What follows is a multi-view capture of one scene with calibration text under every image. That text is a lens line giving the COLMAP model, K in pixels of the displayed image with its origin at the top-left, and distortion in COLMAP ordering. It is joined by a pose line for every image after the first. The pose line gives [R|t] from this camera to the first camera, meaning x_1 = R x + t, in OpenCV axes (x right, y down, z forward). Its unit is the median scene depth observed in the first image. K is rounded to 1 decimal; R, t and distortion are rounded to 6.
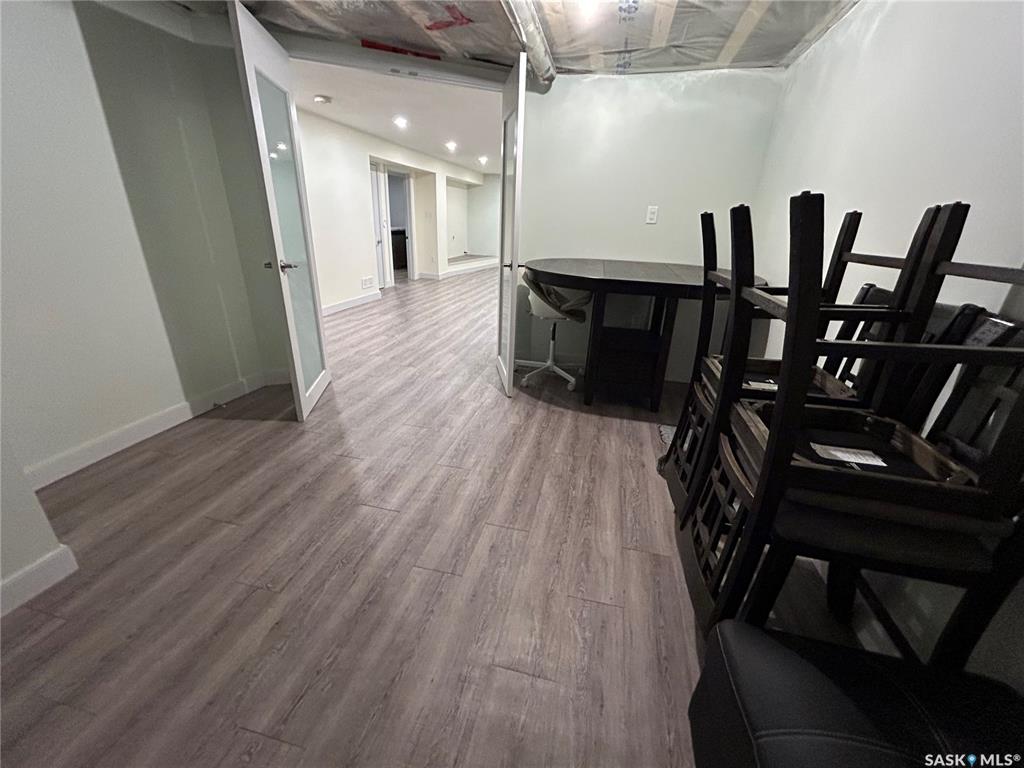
lens RADIAL K [[415.5, 0, 513.8], [0, 415.5, 382.2], [0, 0, 1]] dist [0.000683, 0.000317]
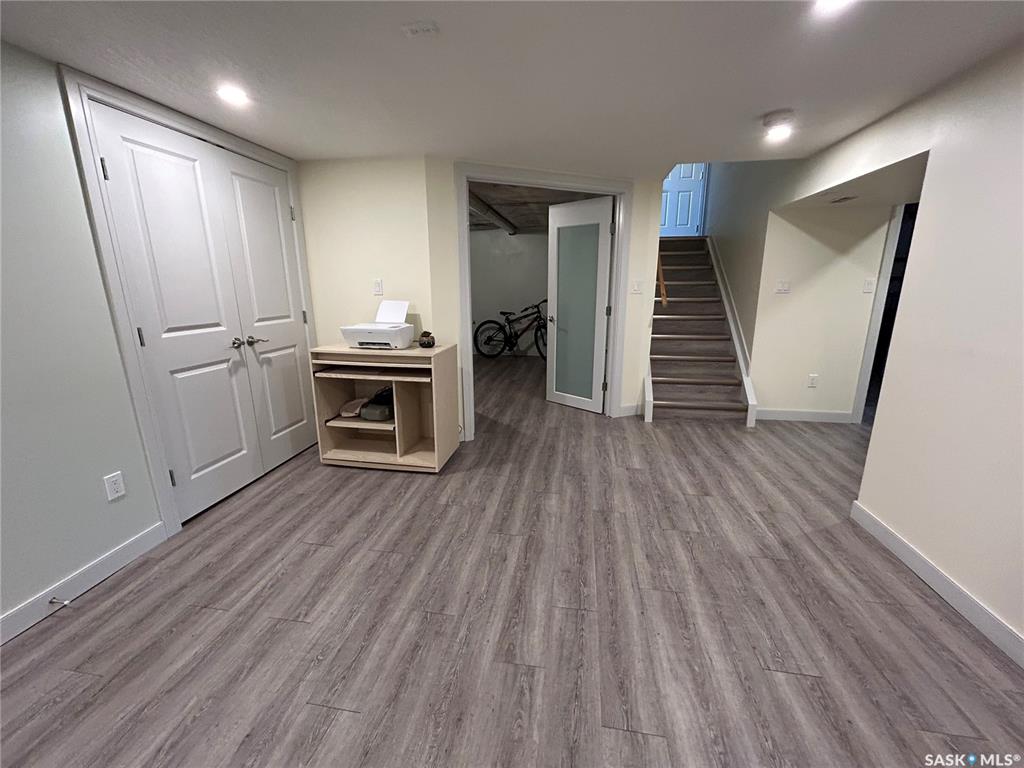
lens RADIAL K [[415.5, 0, 513.8], [0, 415.5, 382.2], [0, 0, 1]] dist [0.000683, 0.000317]
pose [[-0.997056, -0.023143, -0.073098, -0.029009], [-0.061226, 0.814196, 0.577353, -0.351671], [0.046154, 0.580129, -0.813216, 0.844719]]
